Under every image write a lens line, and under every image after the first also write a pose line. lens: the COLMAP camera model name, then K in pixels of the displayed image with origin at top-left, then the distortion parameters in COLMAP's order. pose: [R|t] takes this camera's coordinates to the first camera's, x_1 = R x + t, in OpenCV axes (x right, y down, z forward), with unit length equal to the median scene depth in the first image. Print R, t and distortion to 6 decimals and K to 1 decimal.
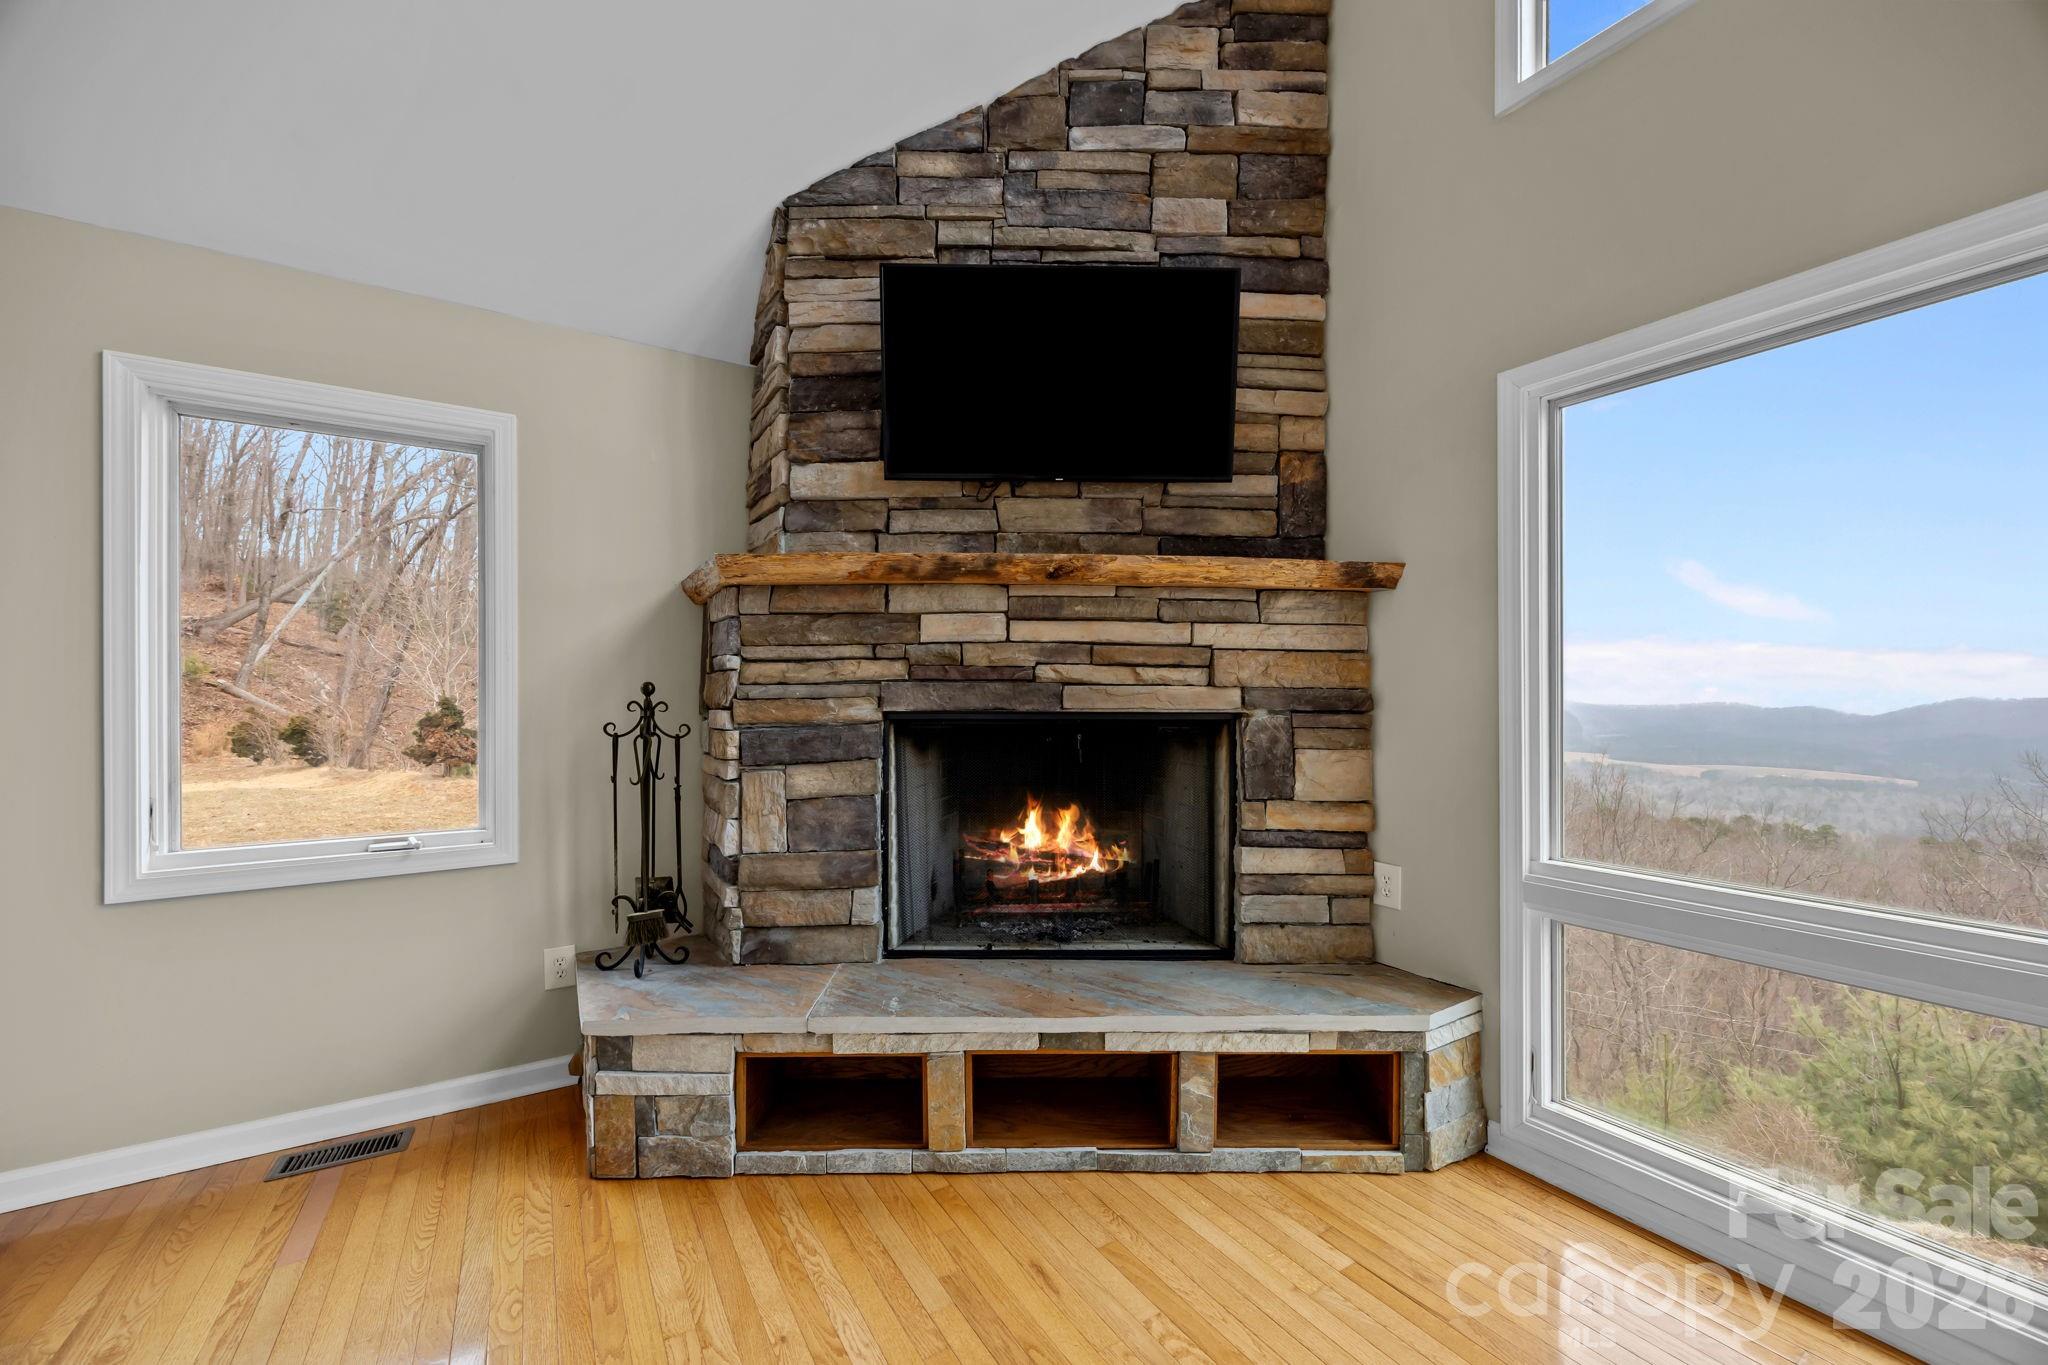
lens RADIAL K [[821.6, 0, 1034.1], [0, 821.6, 692.2], [0, 0, 1]] dist [0.005930, 0.000497]
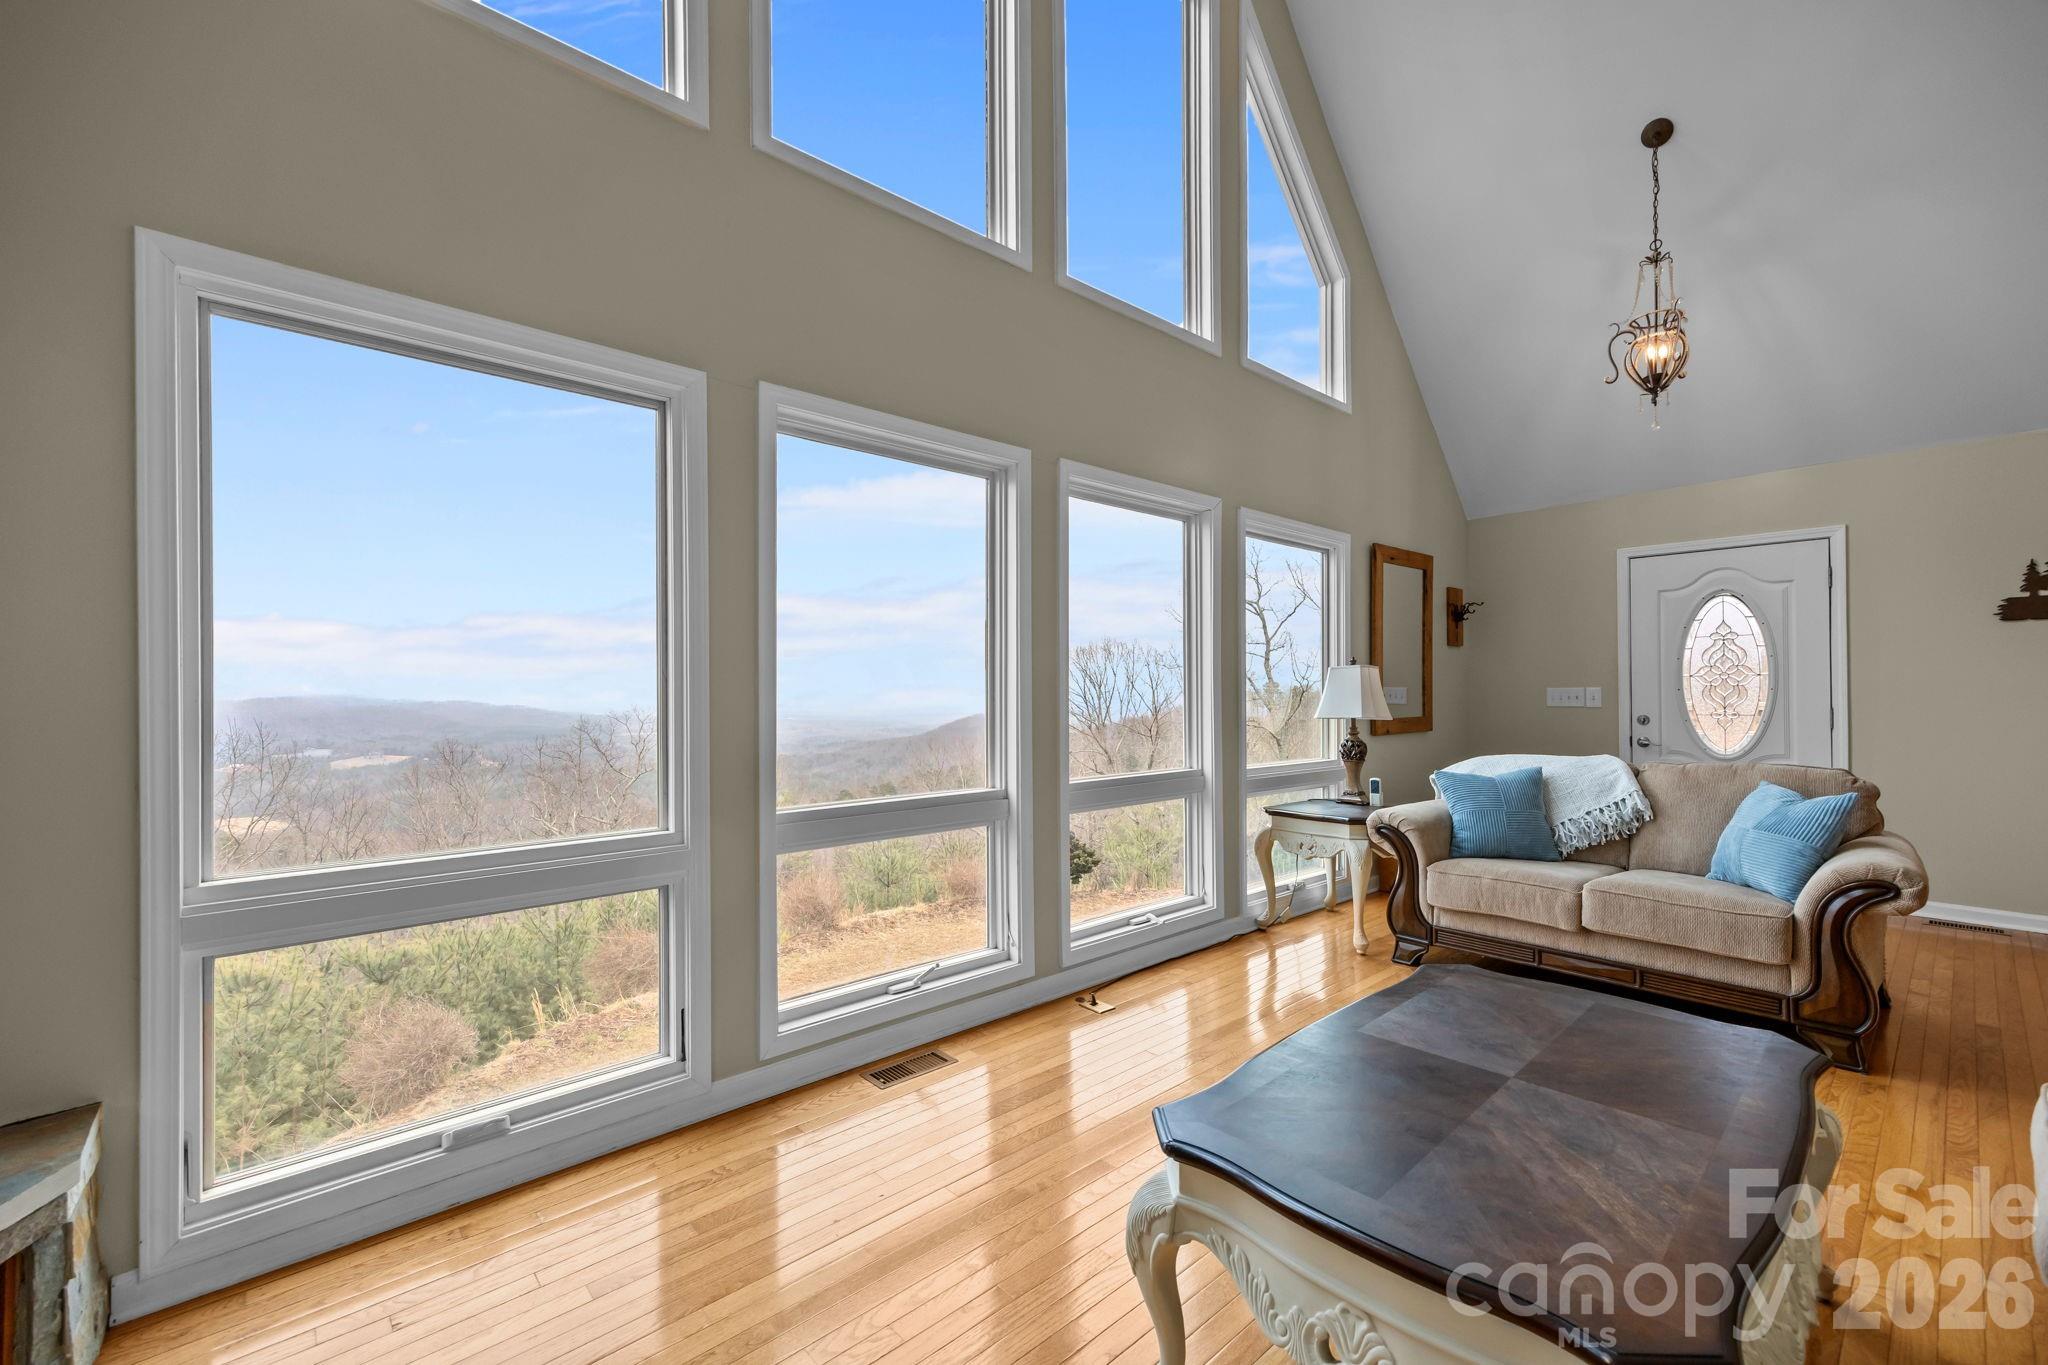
lens RADIAL K [[821.6, 0, 1034.1], [0, 821.6, 692.2], [0, 0, 1]] dist [0.005930, 0.000497]
pose [[-0.158236, -0.000027, 0.987401, -0.229848], [0.001174, 0.999999, 0.000215, 0.017928], [-0.987401, 0.001194, -0.158236, 0.284563]]
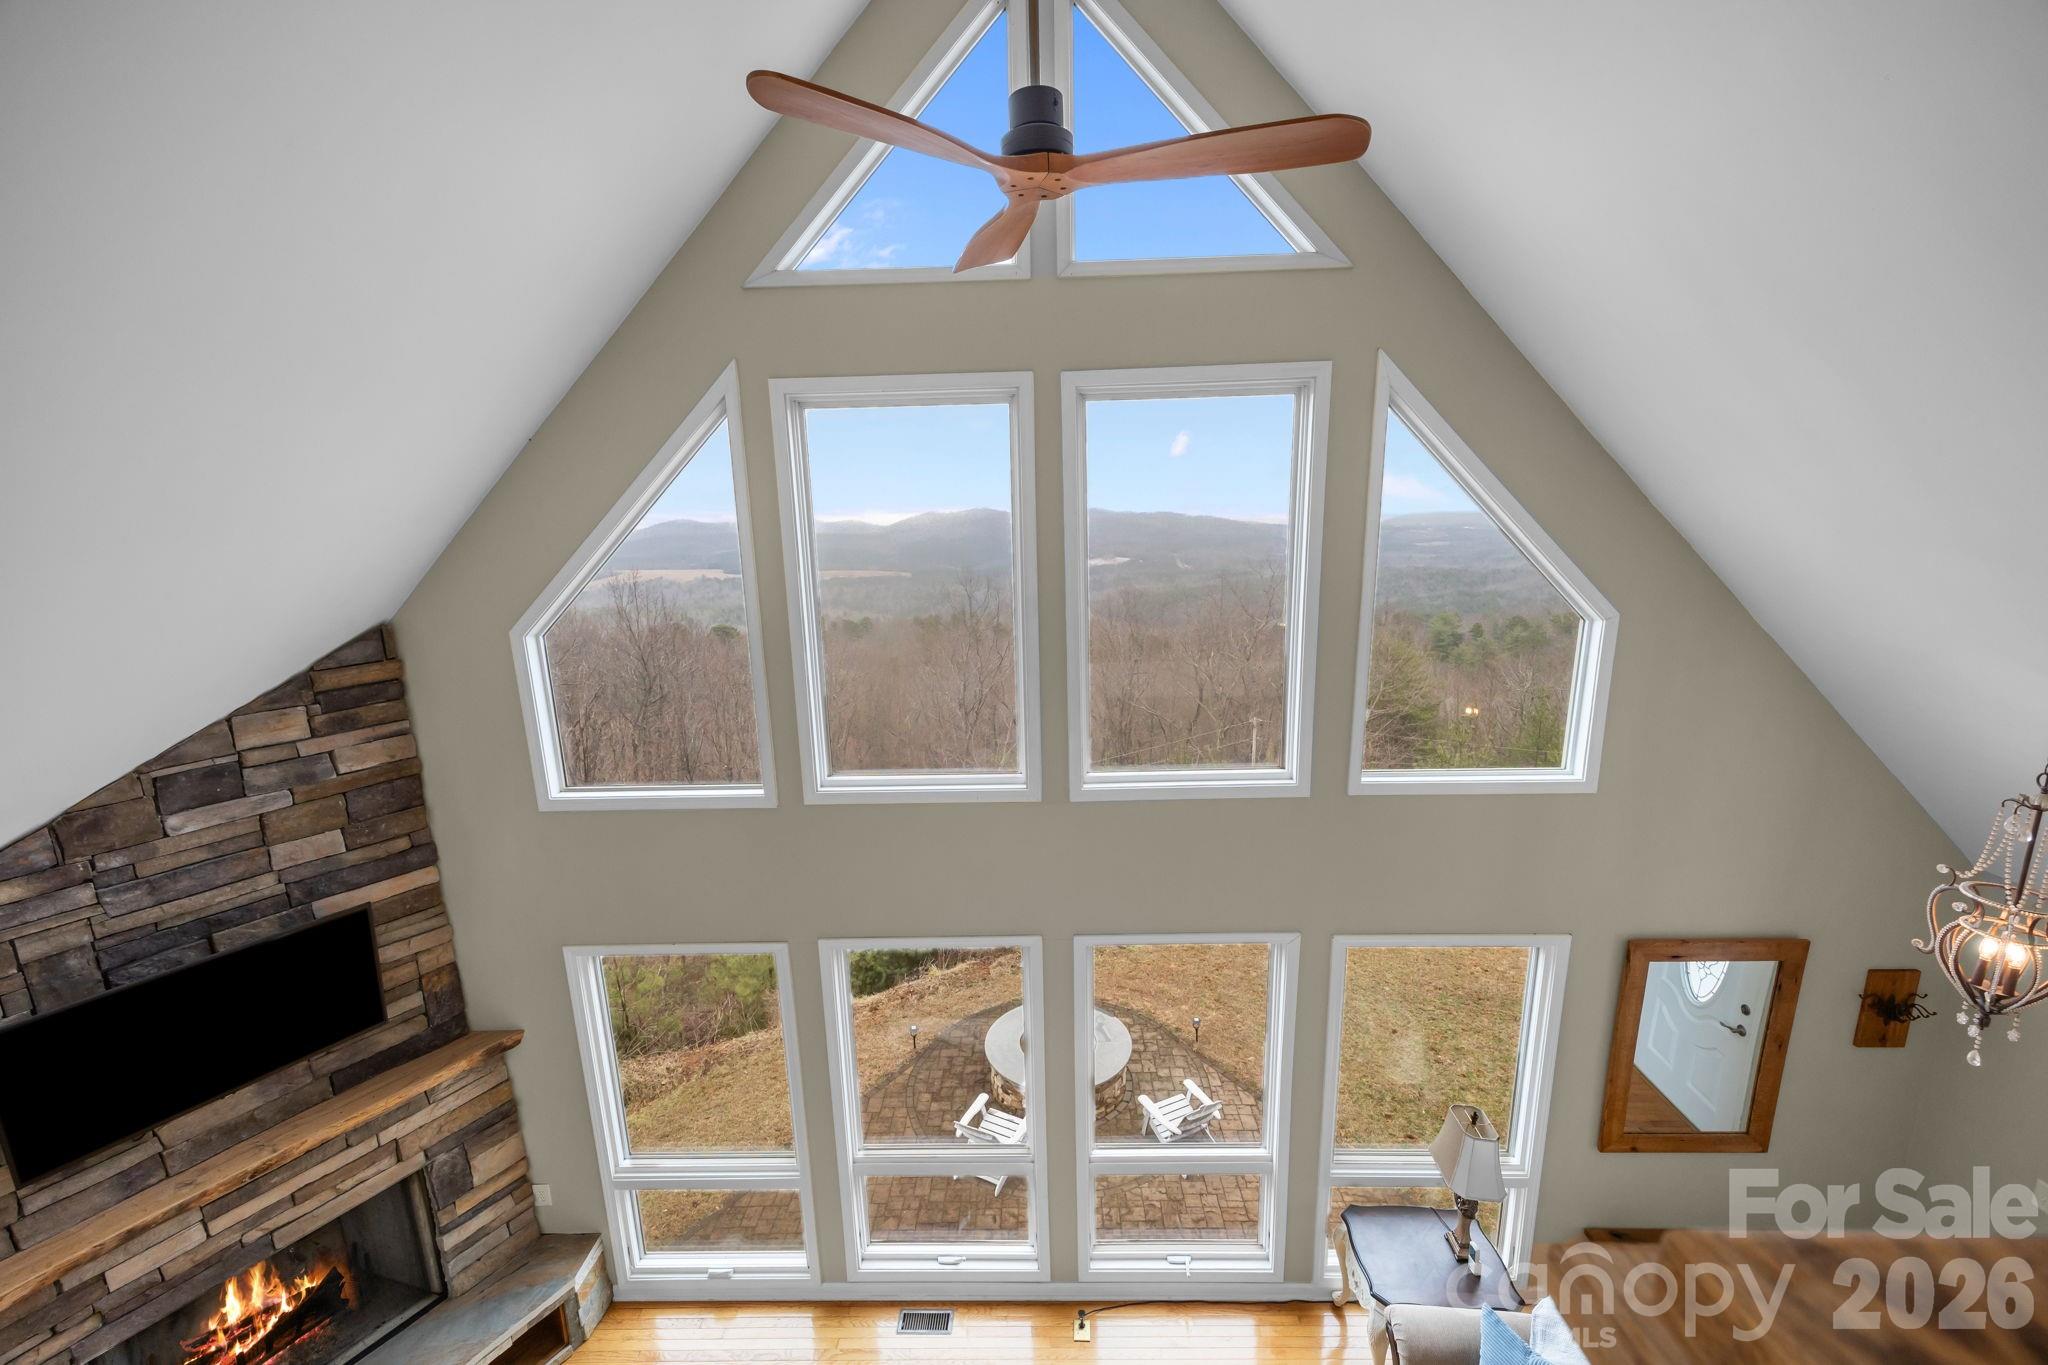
lens RADIAL K [[821.6, 0, 1034.1], [0, 821.6, 692.2], [0, 0, 1]] dist [0.005930, 0.000497]
pose [[0.566451, -0.191852, 0.801453, -0.168611], [0.026645, 0.976279, 0.214870, -1.089375], [-0.823665, -0.100359, 0.558126, -0.690061]]
